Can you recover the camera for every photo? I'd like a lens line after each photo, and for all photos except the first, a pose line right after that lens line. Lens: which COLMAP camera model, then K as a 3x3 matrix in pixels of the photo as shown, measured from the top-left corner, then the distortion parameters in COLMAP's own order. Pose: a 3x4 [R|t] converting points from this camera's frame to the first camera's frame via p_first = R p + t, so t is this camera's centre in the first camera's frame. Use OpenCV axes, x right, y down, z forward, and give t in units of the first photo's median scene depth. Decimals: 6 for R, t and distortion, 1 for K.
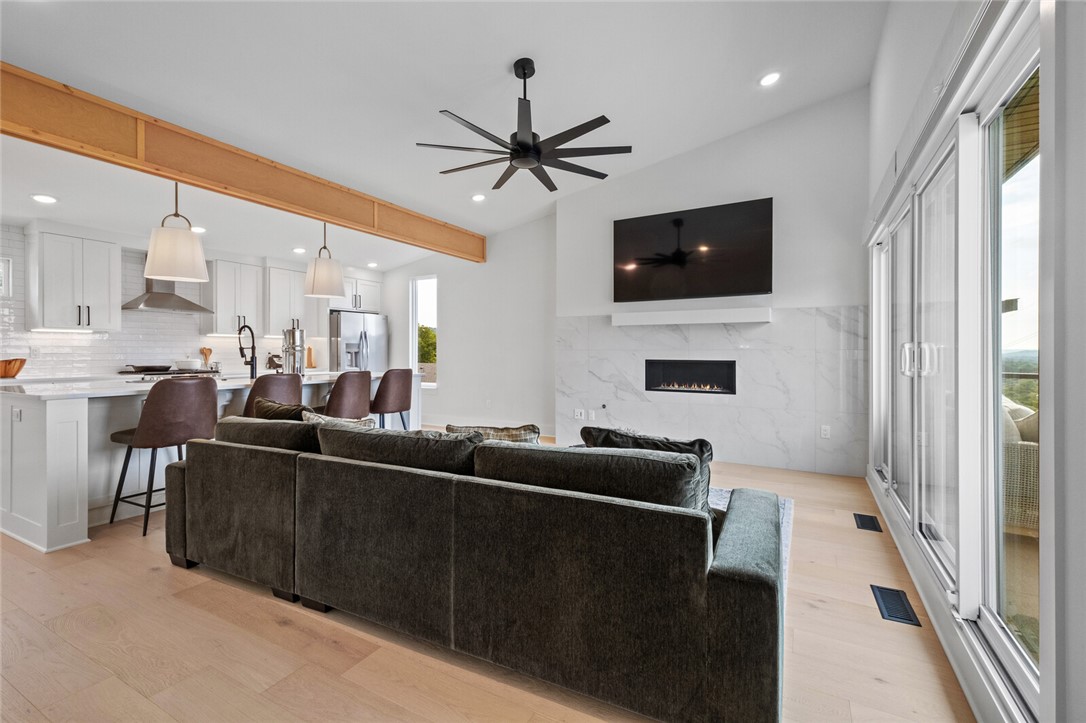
lens RADIAL K [[474.2, 0, 544.8], [0, 474.2, 350.0], [0, 0, 1]] dist [0.013434, -0.000083]
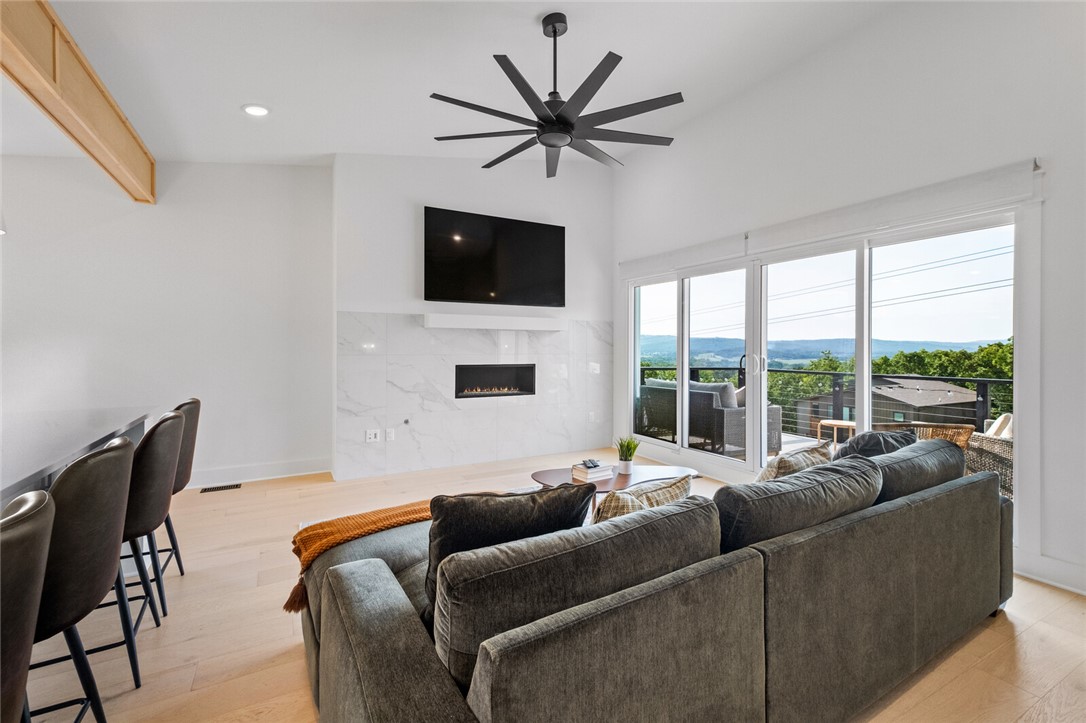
lens RADIAL K [[474.2, 0, 544.8], [0, 474.2, 350.0], [0, 0, 1]] dist [0.013434, -0.000083]
pose [[0.526720, -0.003567, 0.850032, -0.502347], [-0.005700, 0.999954, 0.007728, -0.018271], [-0.850020, -0.008916, 0.526675, 0.371109]]
